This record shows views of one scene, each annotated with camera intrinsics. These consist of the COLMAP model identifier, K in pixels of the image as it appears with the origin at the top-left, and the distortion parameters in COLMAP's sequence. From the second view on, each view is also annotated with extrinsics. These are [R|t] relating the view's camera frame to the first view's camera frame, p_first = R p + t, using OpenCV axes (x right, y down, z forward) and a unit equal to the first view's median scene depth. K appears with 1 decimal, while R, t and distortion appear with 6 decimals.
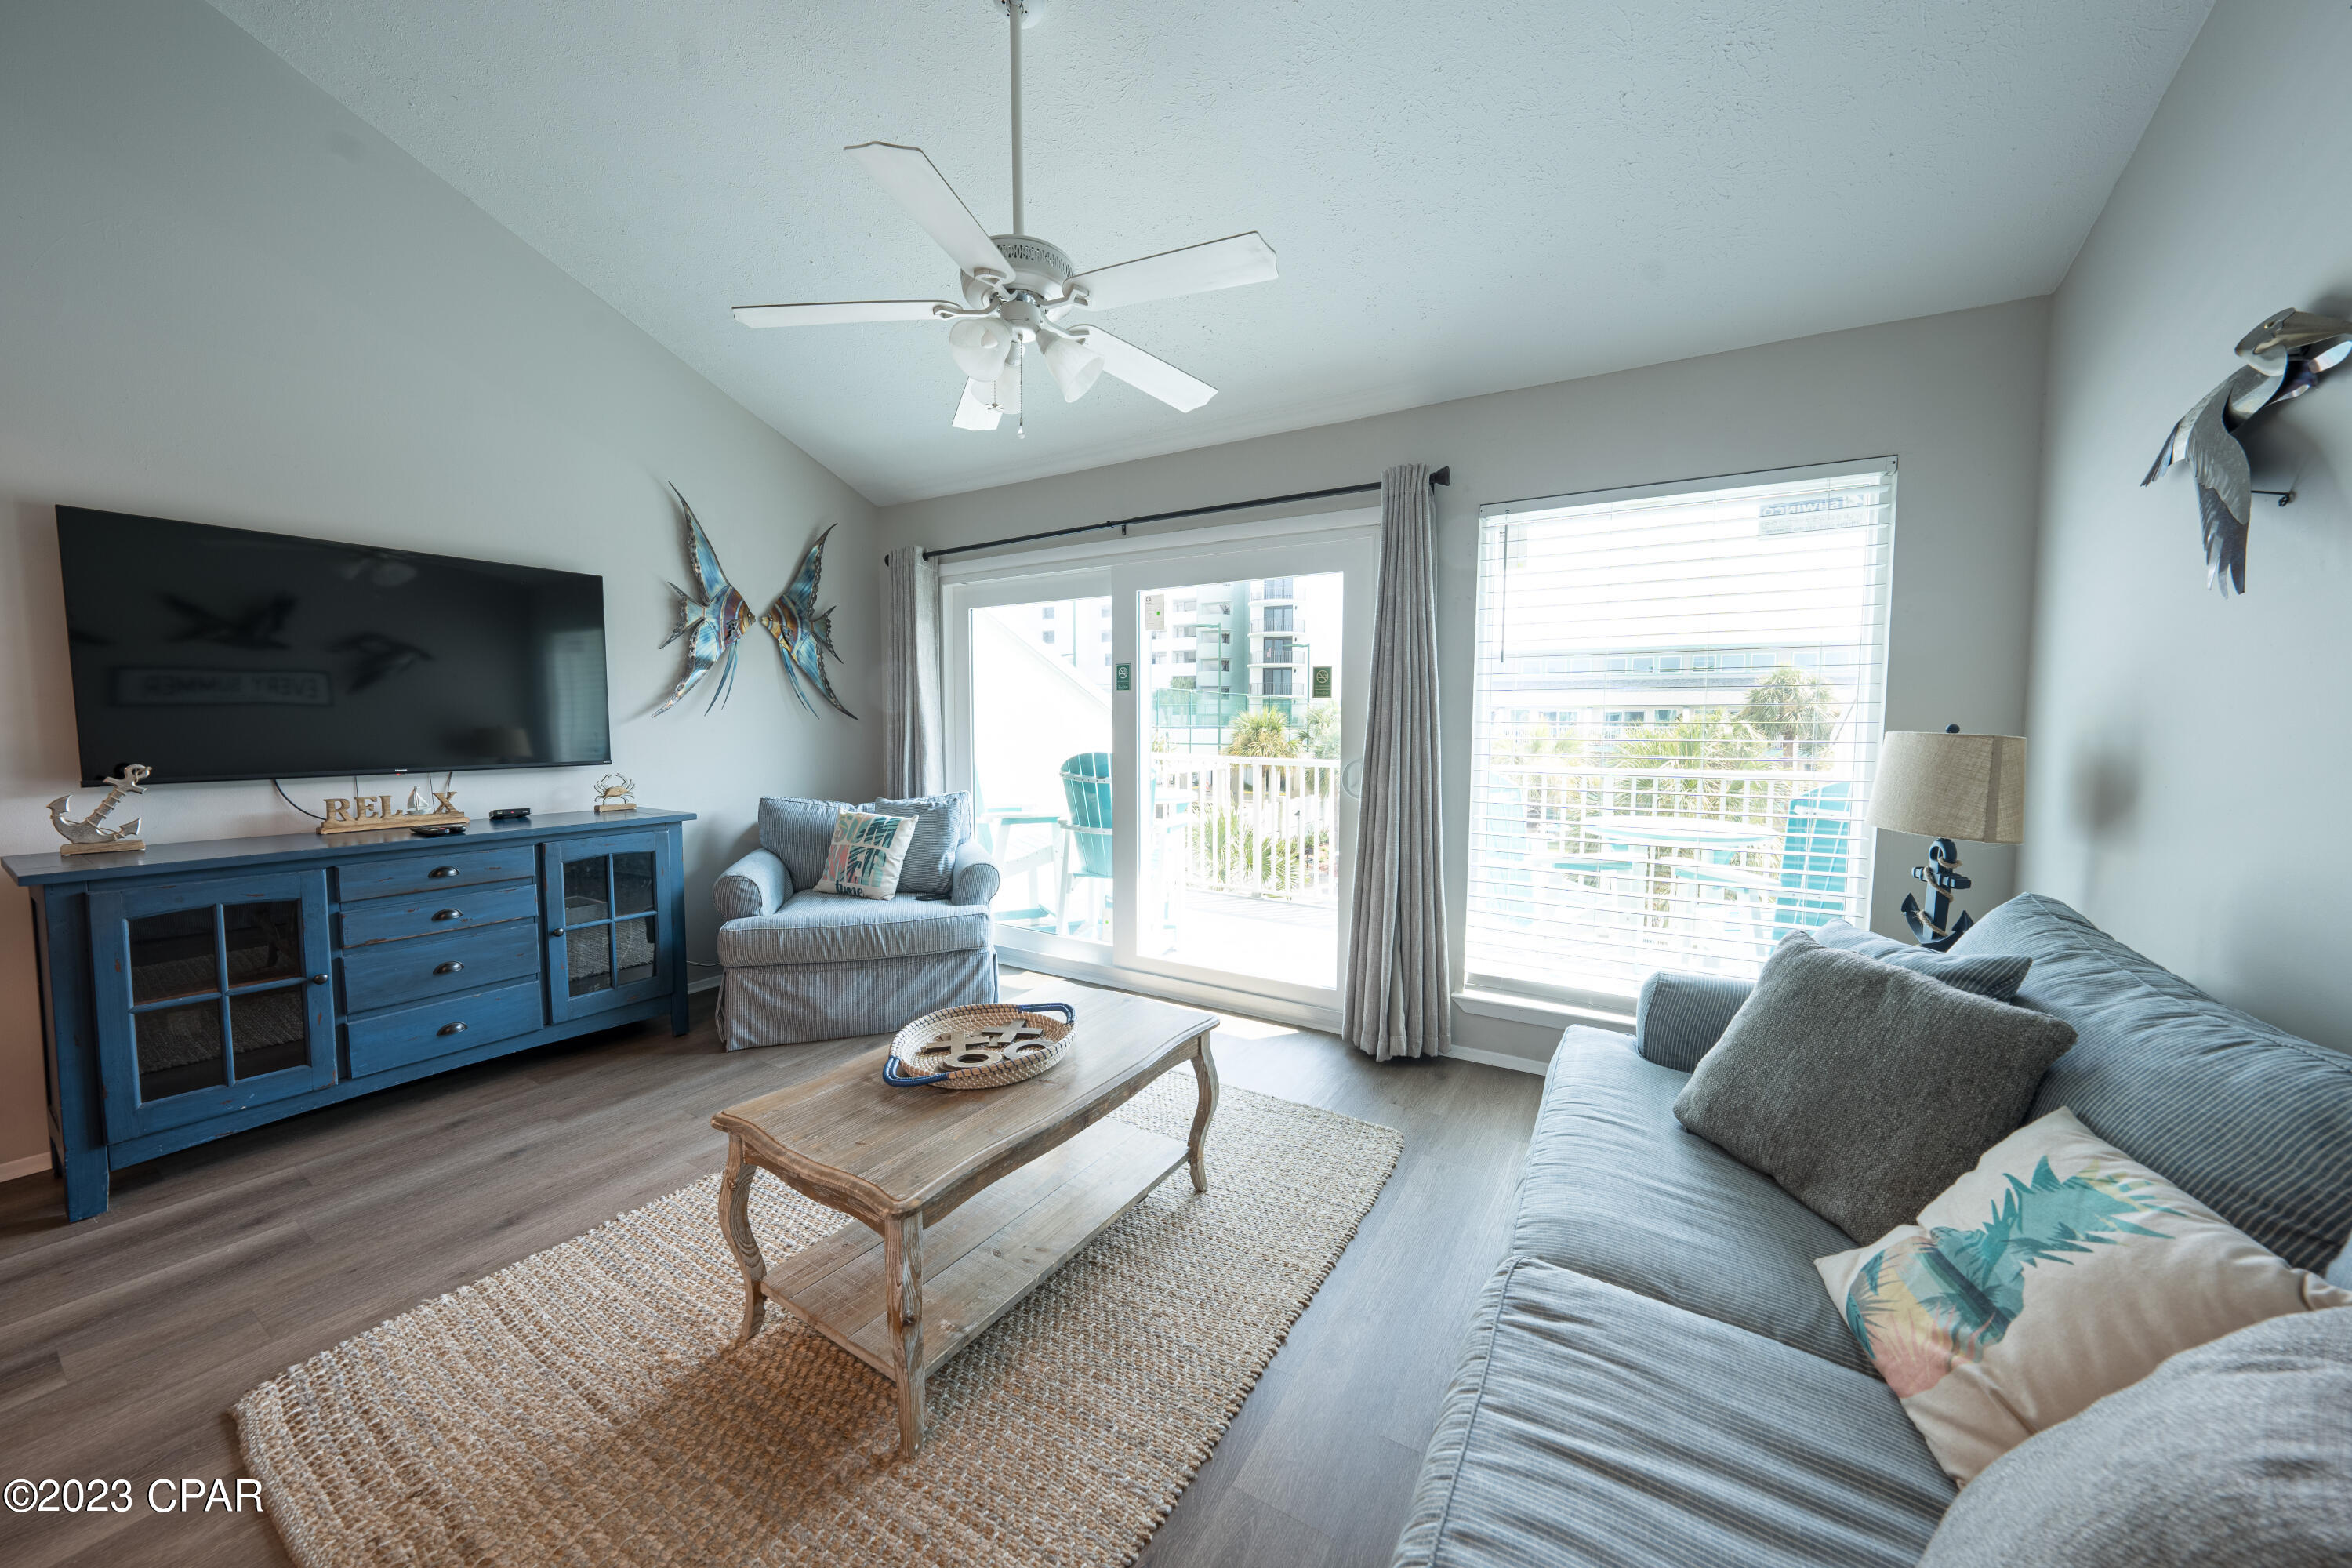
lens RADIAL K [[813.4, 0, 1180.4], [0, 813.4, 776.9], [0, 0, 1]] dist [-0.029235, 0.006481]
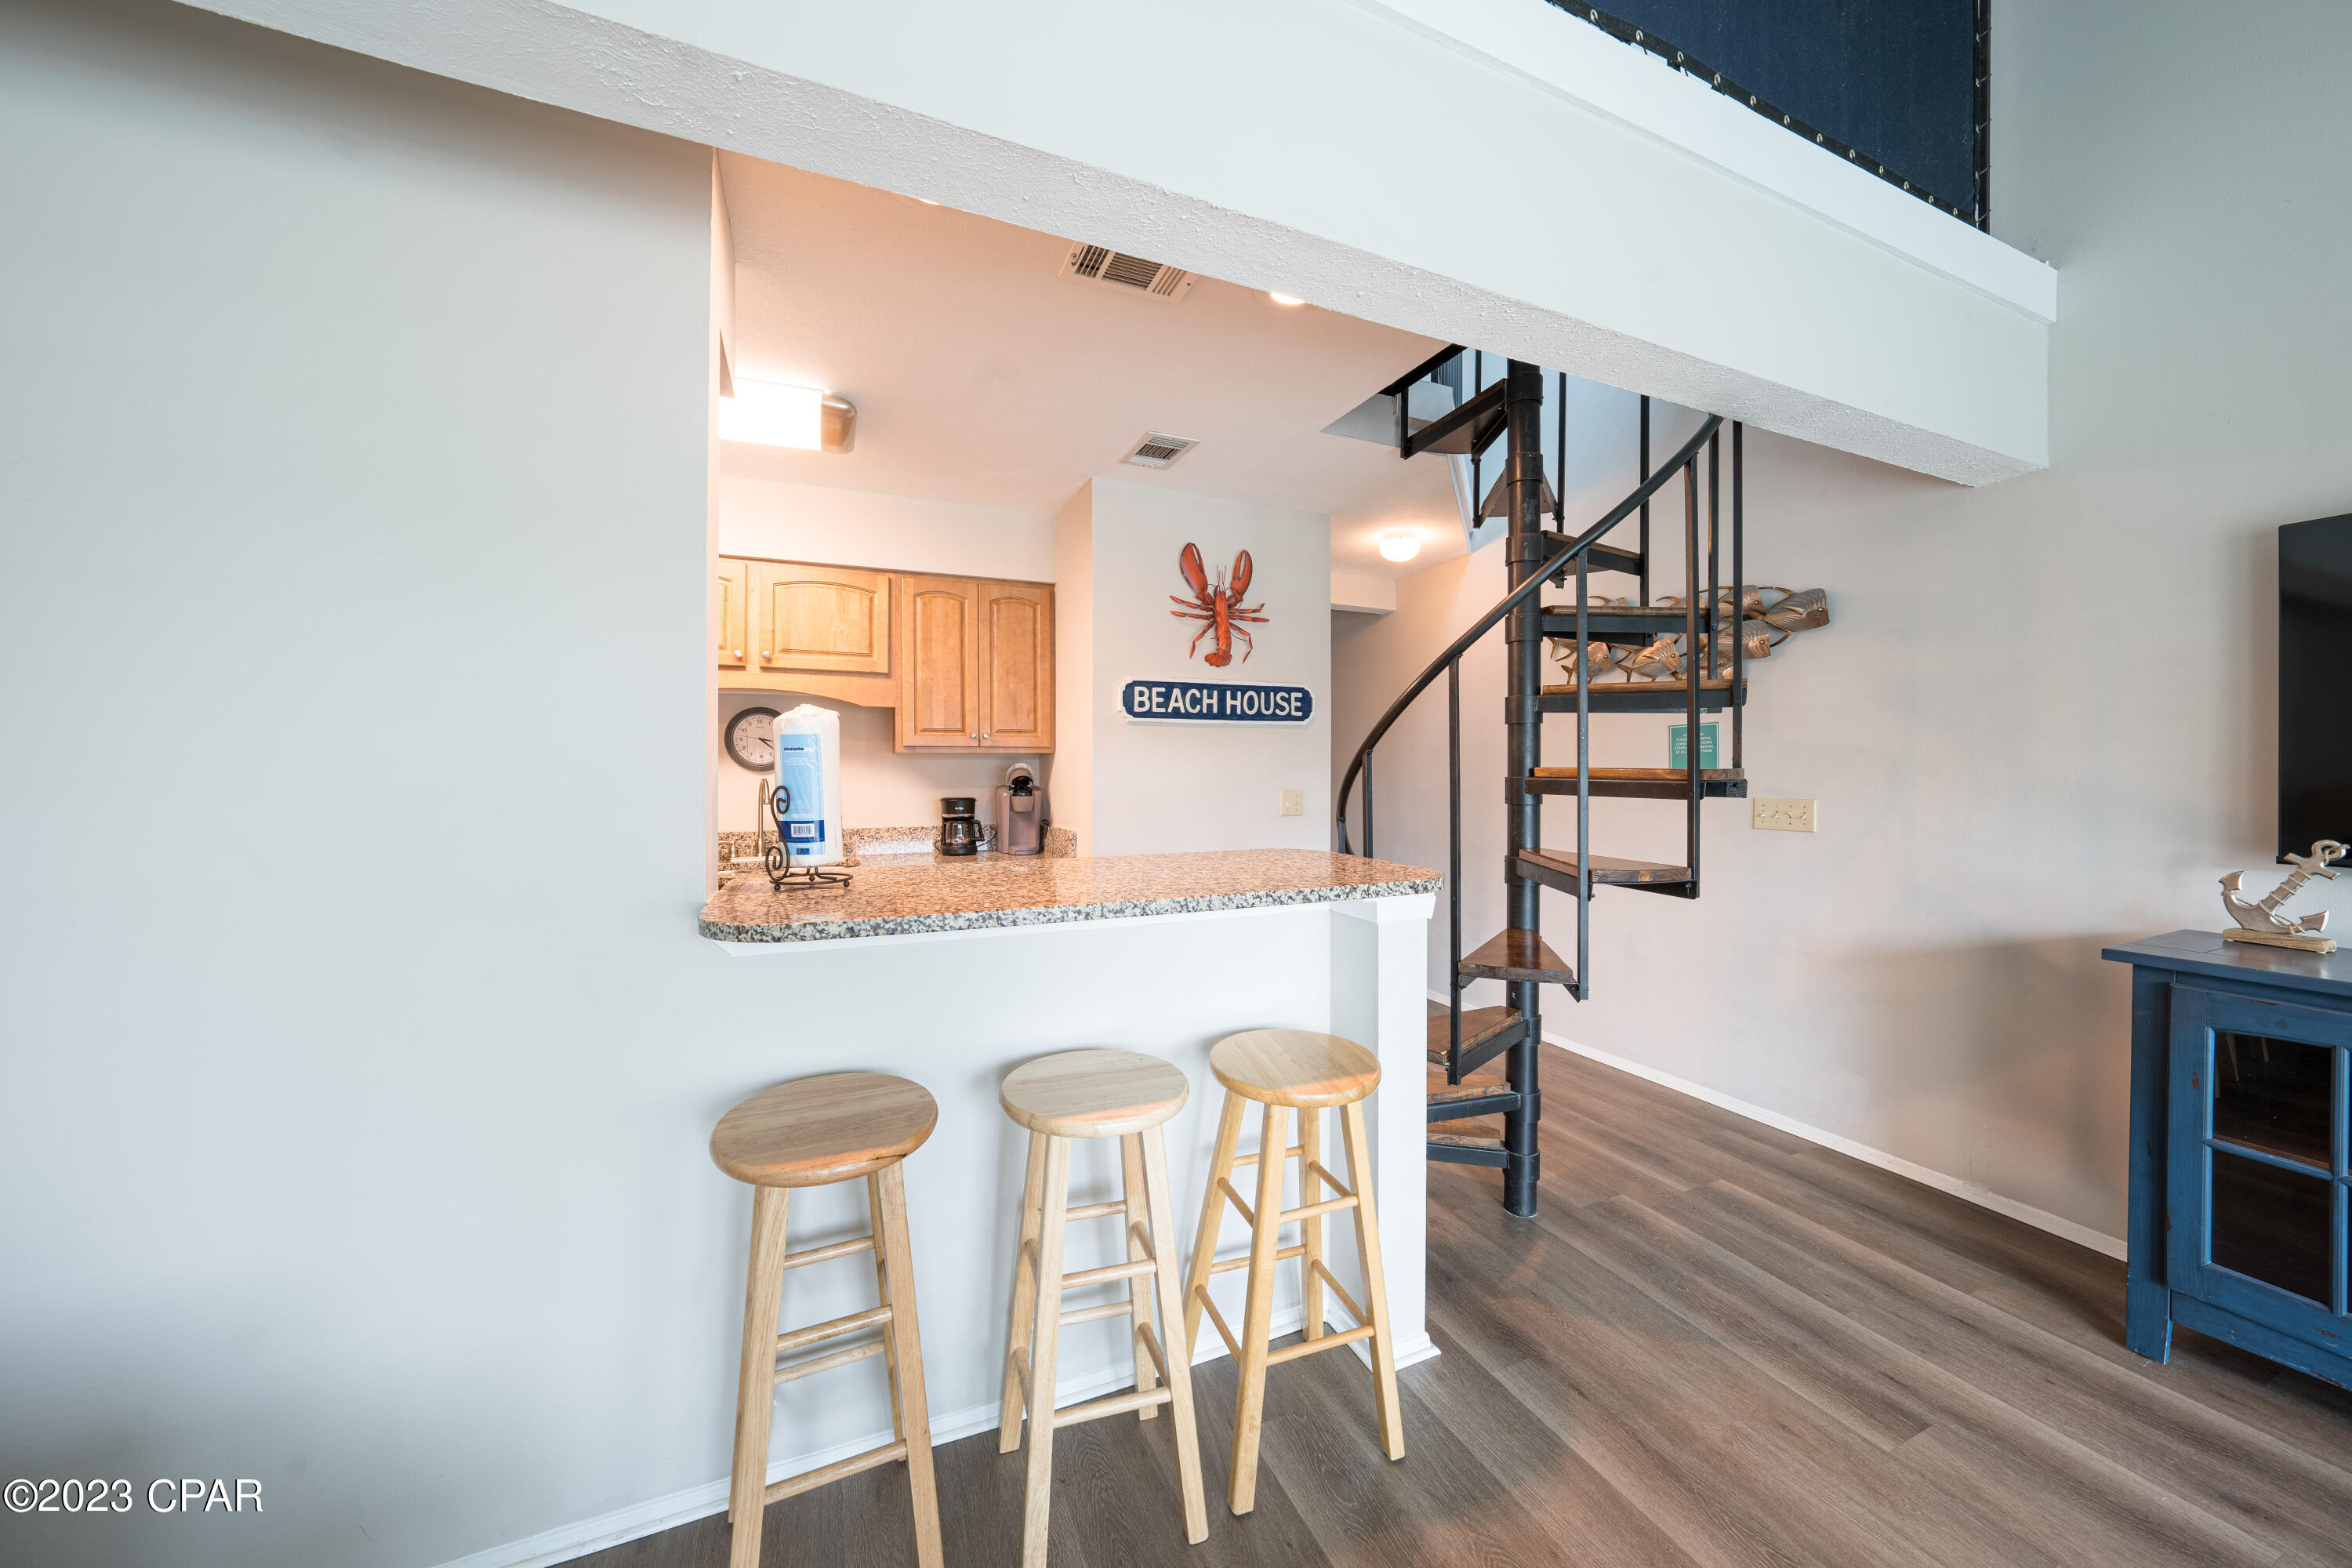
lens RADIAL K [[813.4, 0, 1180.4], [0, 813.4, 776.9], [0, 0, 1]] dist [-0.029235, 0.006481]
pose [[-0.582199, -0.002087, -0.813044, -0.044646], [-0.059396, 0.997434, 0.039971, -0.031627], [0.810874, 0.071563, -0.580829, 0.410067]]
